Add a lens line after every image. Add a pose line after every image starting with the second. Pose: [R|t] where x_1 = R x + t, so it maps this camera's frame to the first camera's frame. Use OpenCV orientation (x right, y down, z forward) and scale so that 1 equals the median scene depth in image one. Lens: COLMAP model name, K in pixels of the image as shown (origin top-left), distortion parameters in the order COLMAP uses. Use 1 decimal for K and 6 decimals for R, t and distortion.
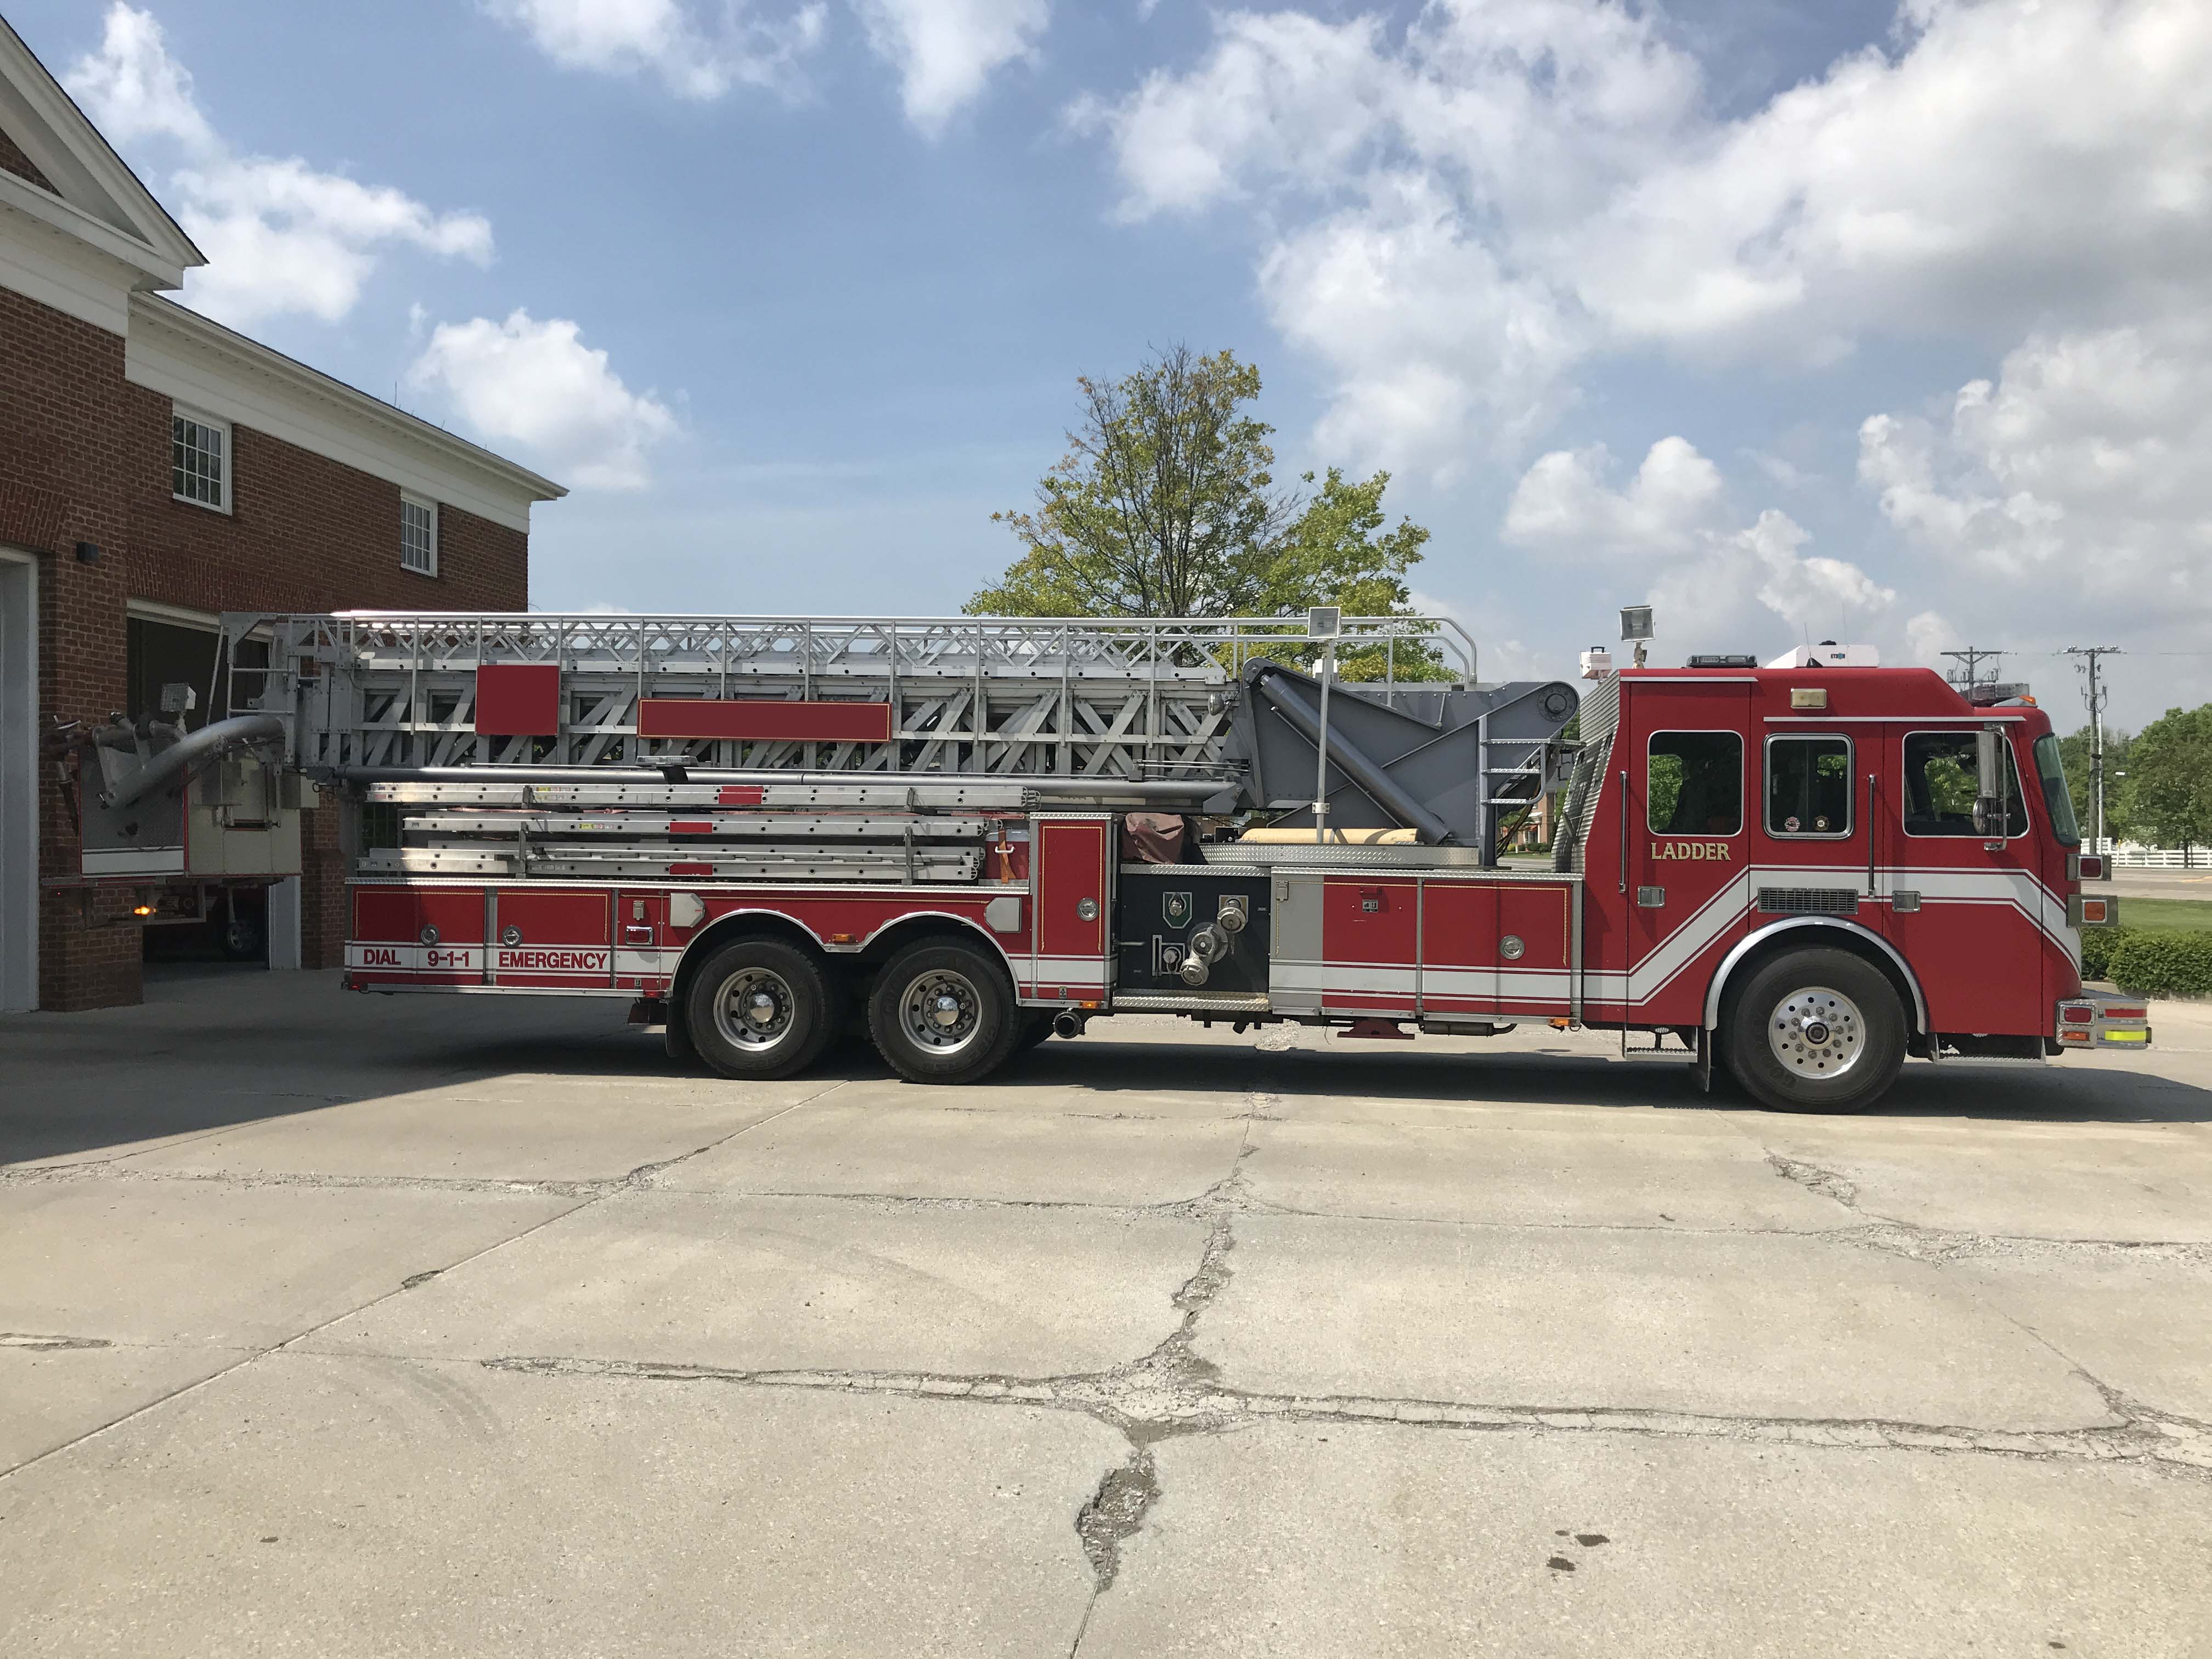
lens RADIAL K [[1805.3, 0, 1096.8], [0, 1805.3, 820.7], [0, 0, 1]] dist [0.069645, -0.095530]
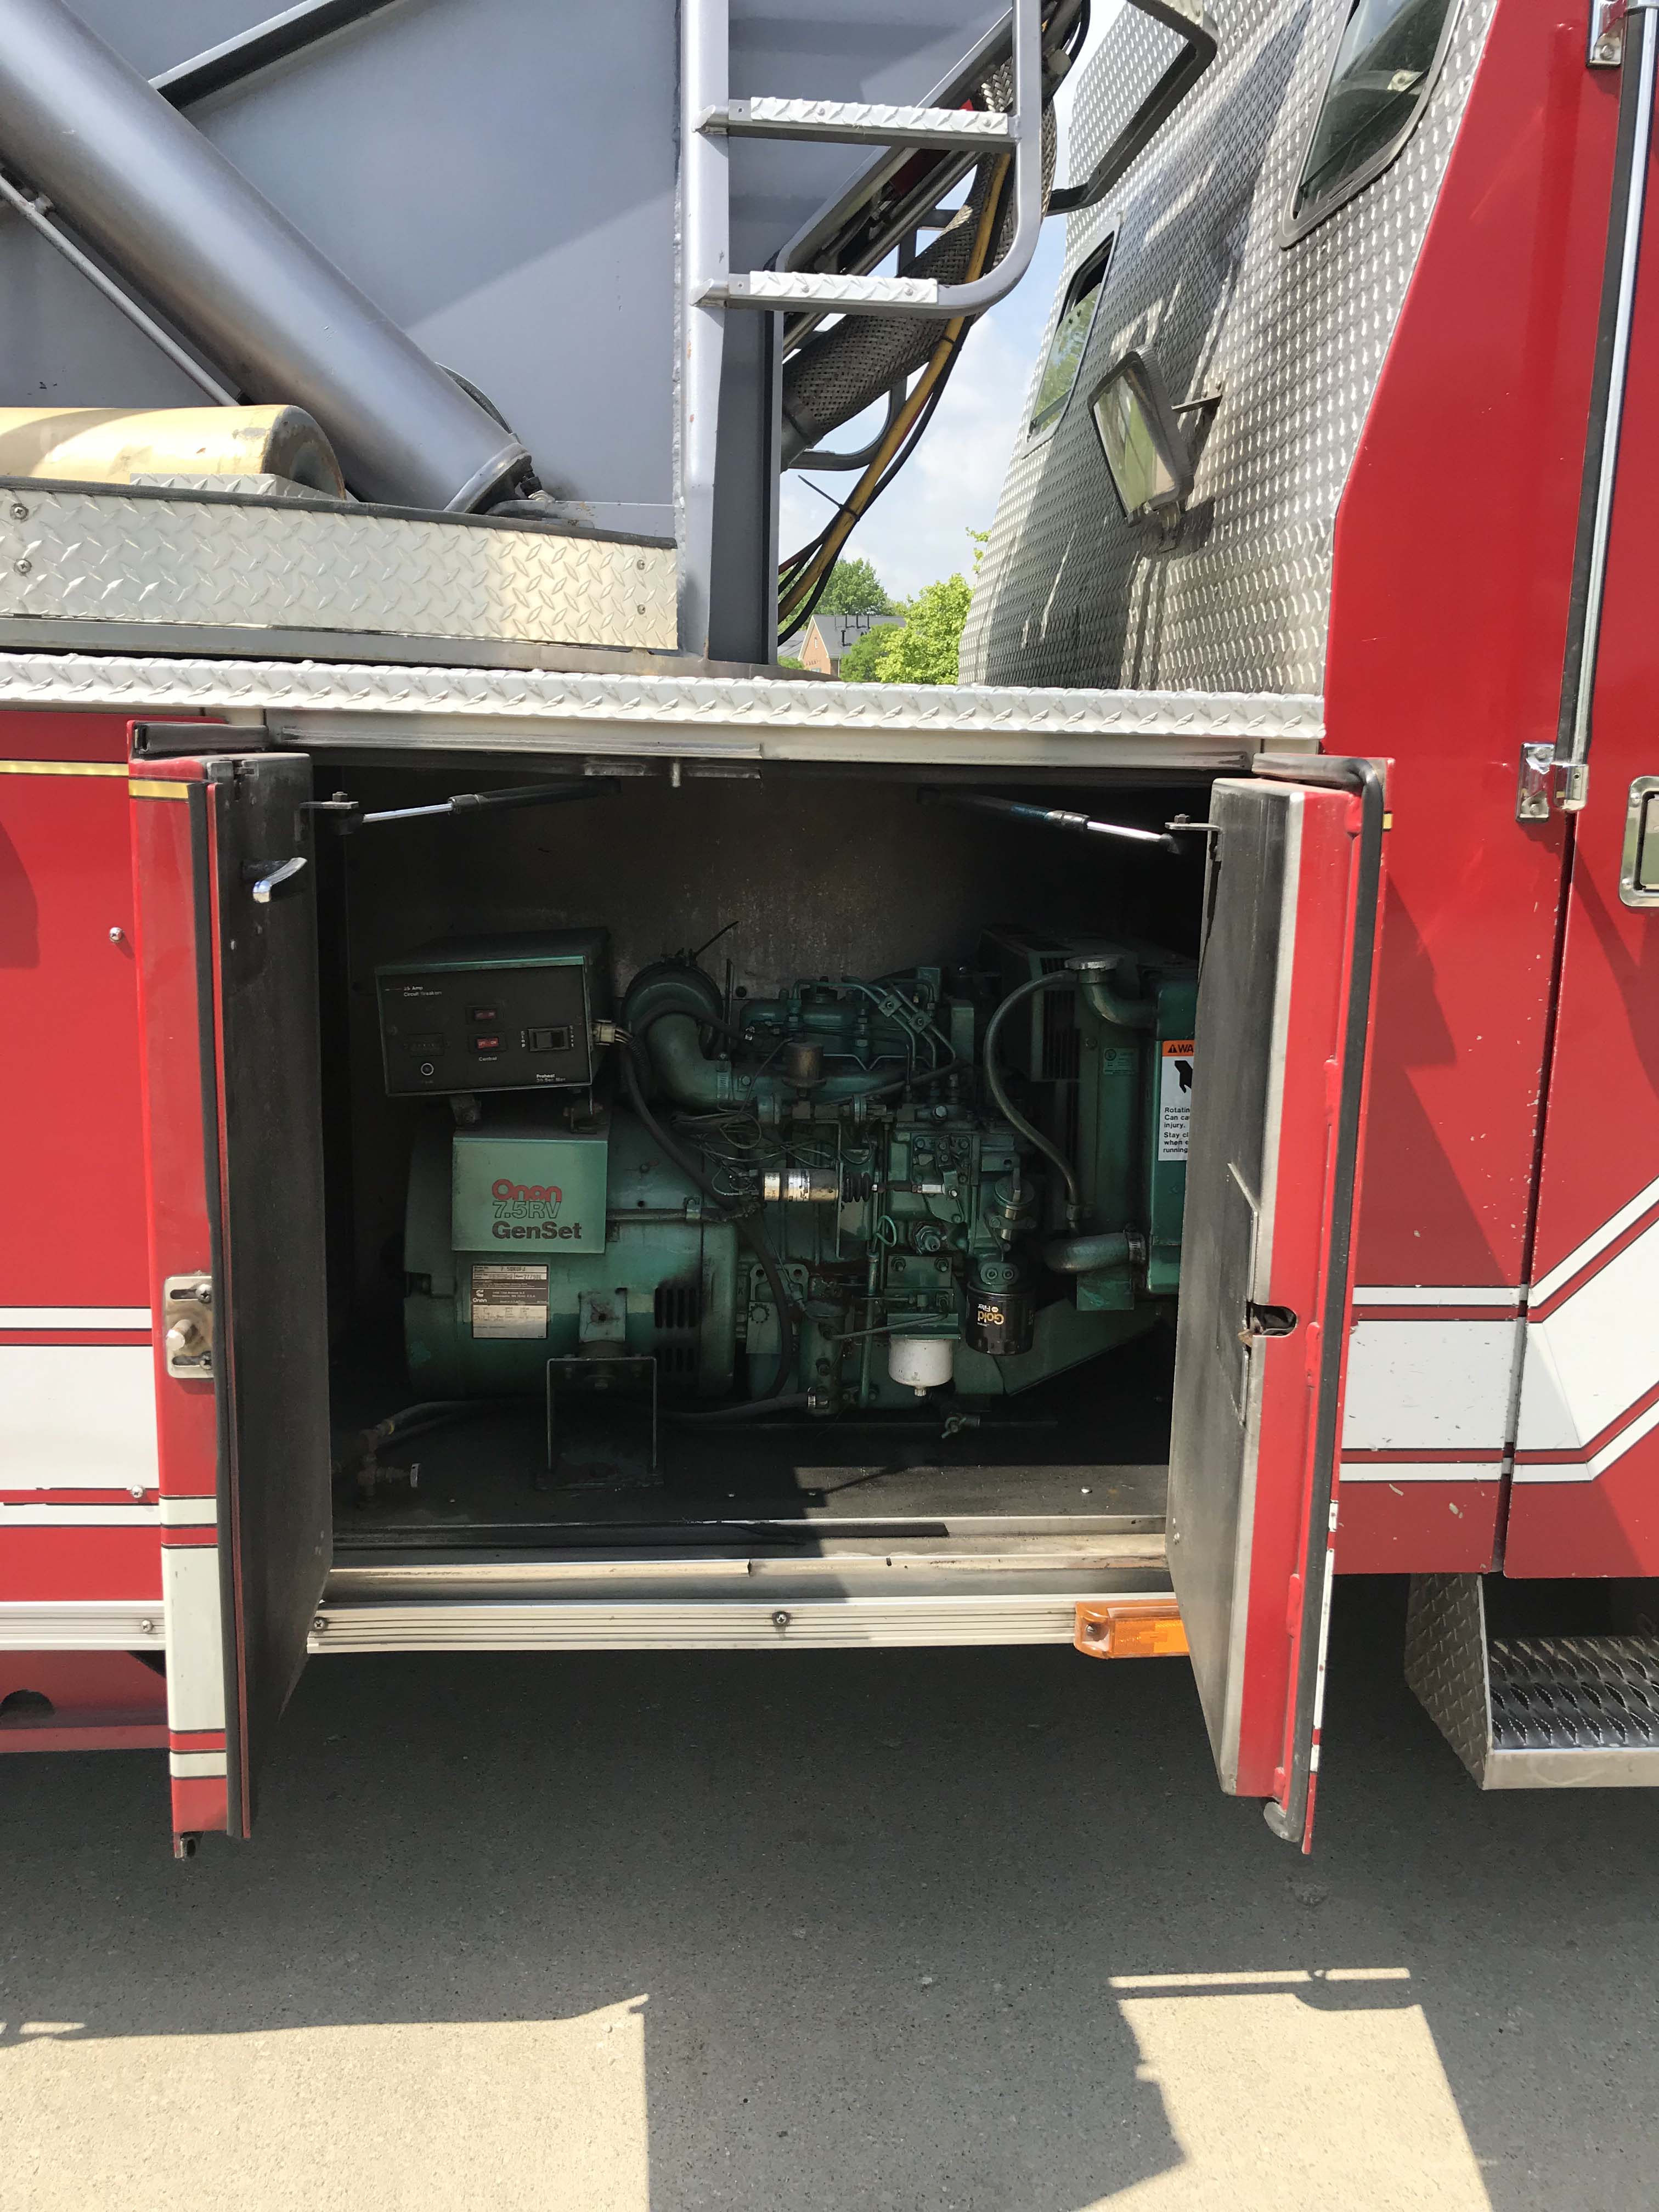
lens RADIAL K [[1812.3, 0, 827.7], [0, 1812.3, 1066.8], [0, 0, 1]] dist [0.036658, -0.064960]
pose [[0.969692, -0.039113, 0.241181, 0.172933], [-0.010401, 0.979601, 0.200683, 0.027351], [-0.244111, -0.197109, 0.949504, 0.785578]]
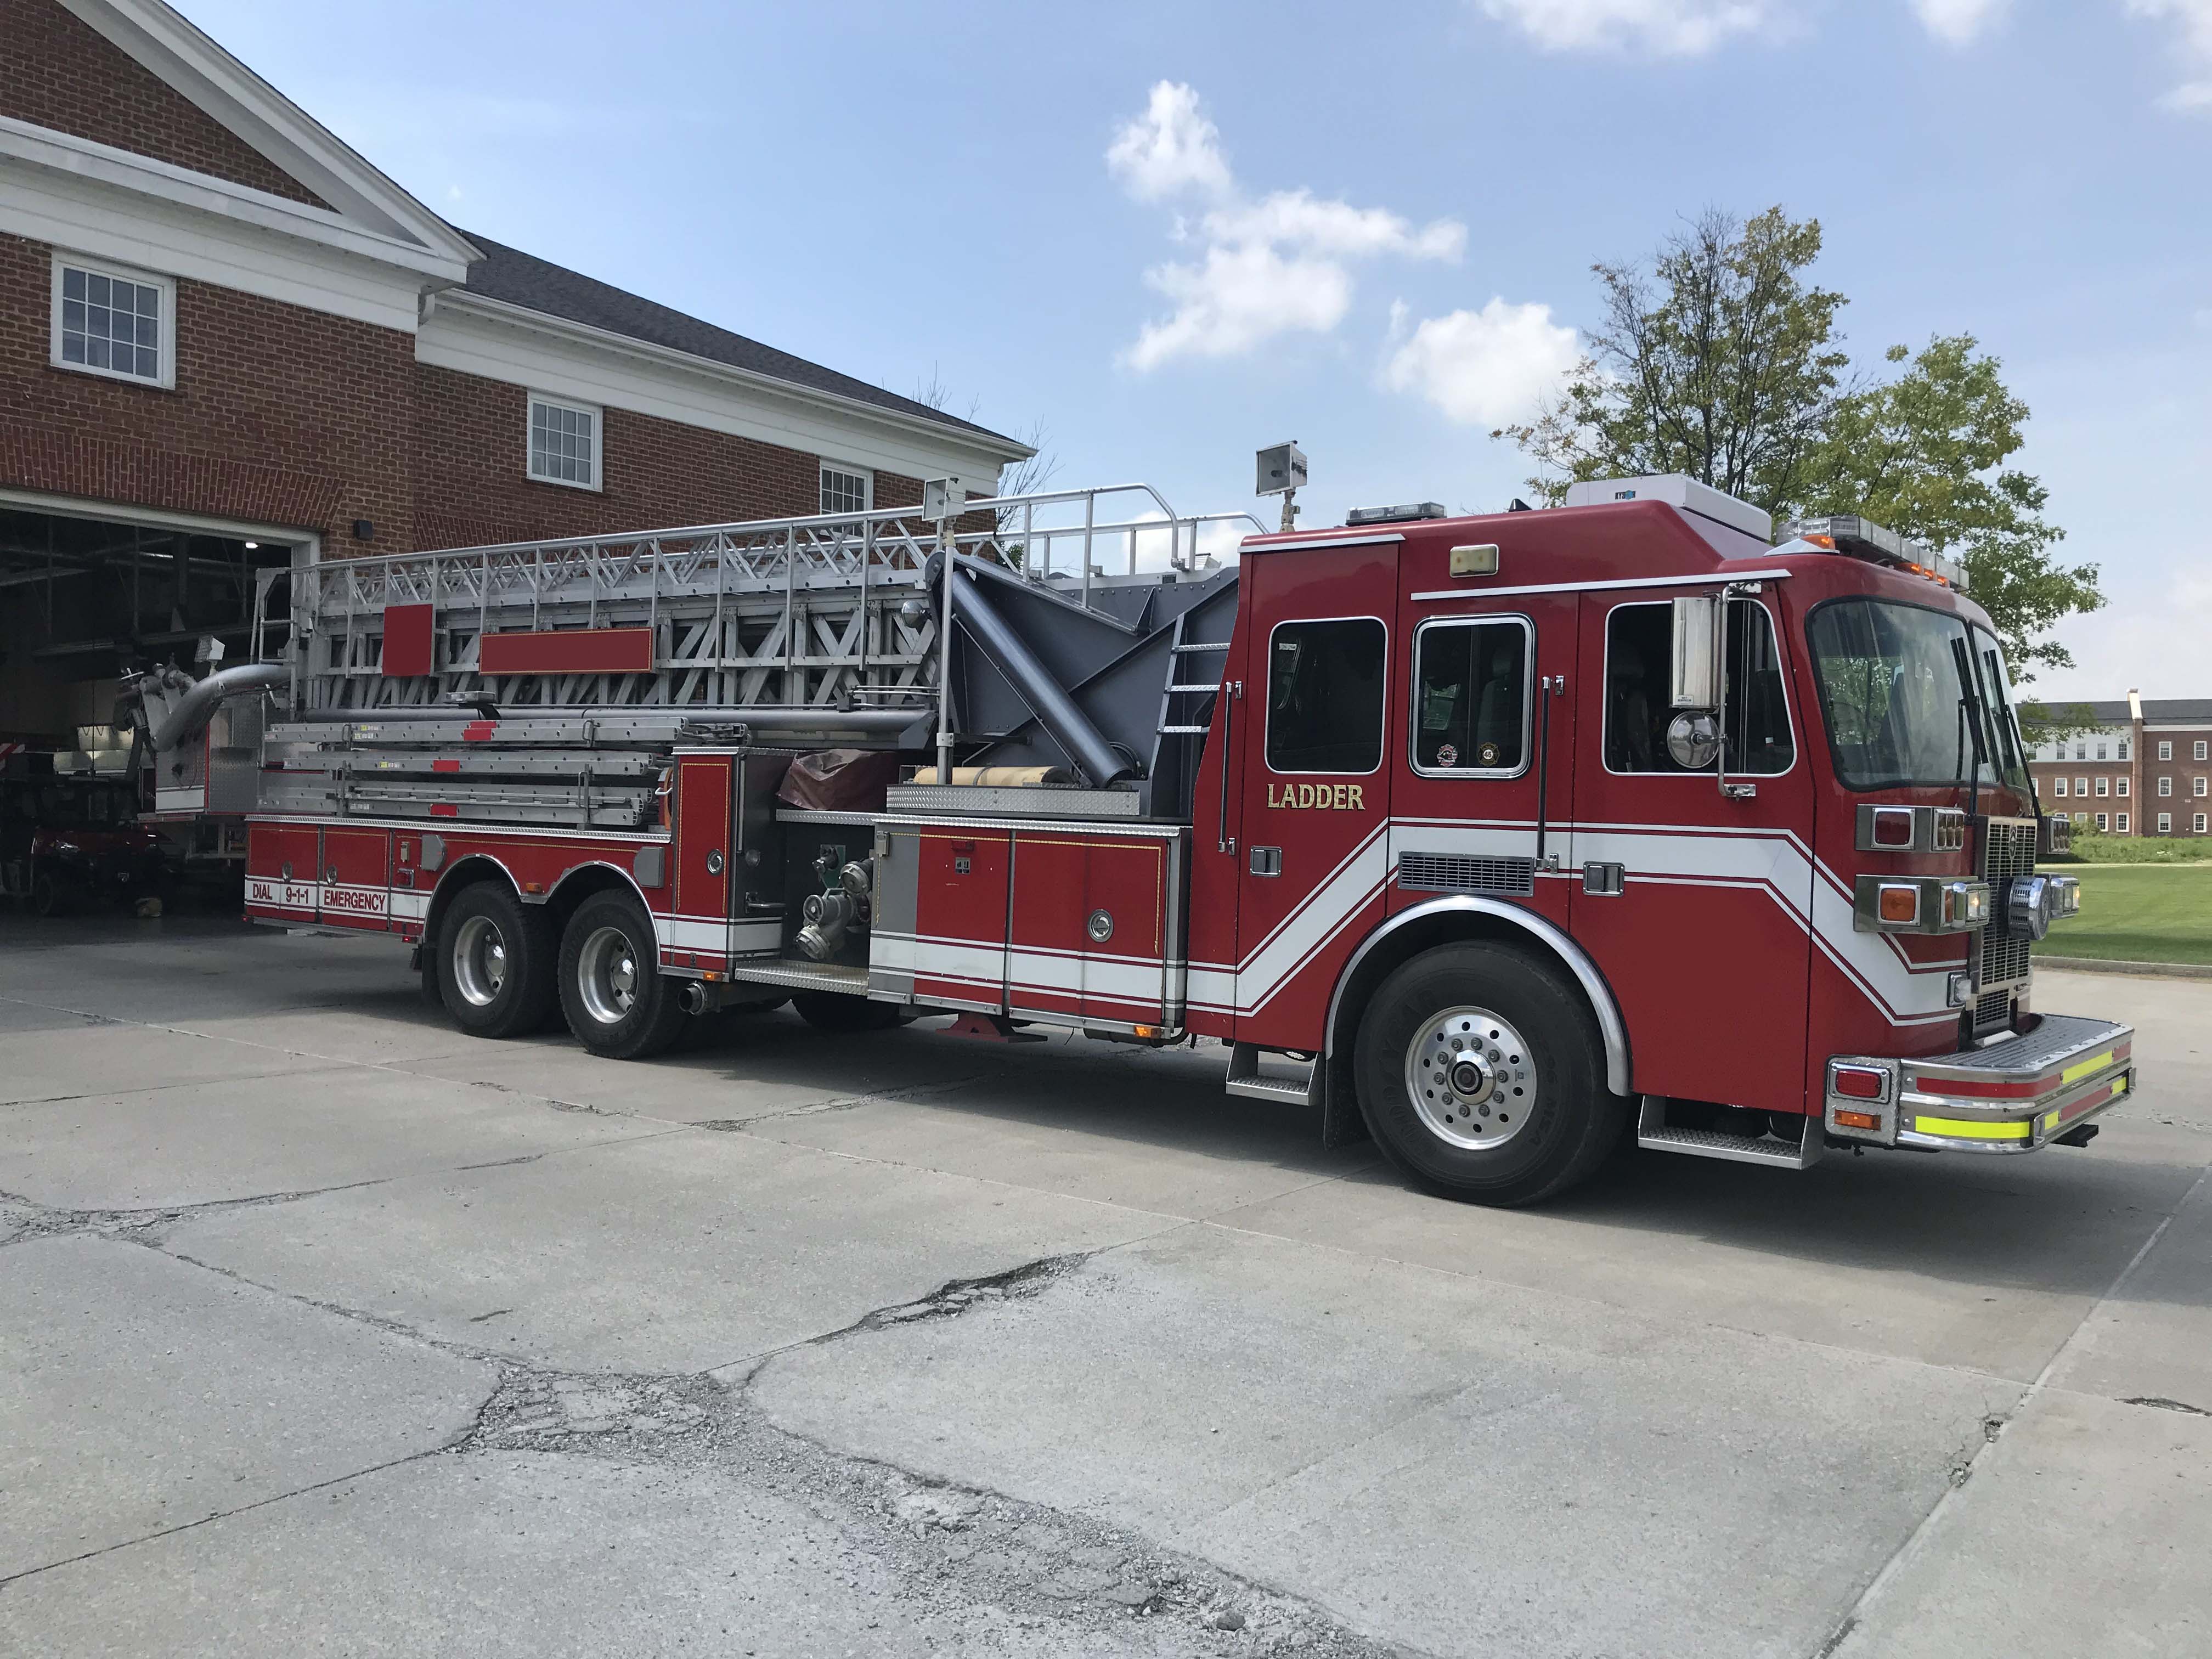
lens RADIAL K [[1803.6, 0, 1106.0], [0, 1803.6, 829.5], [0, 0, 1]] dist [0.009126, 0.010371]
pose [[0.872827, 0.016976, -0.487734, 0.531303], [-0.006820, 0.999722, 0.022591, 0.013165], [0.487982, -0.016392, 0.872700, 0.338619]]
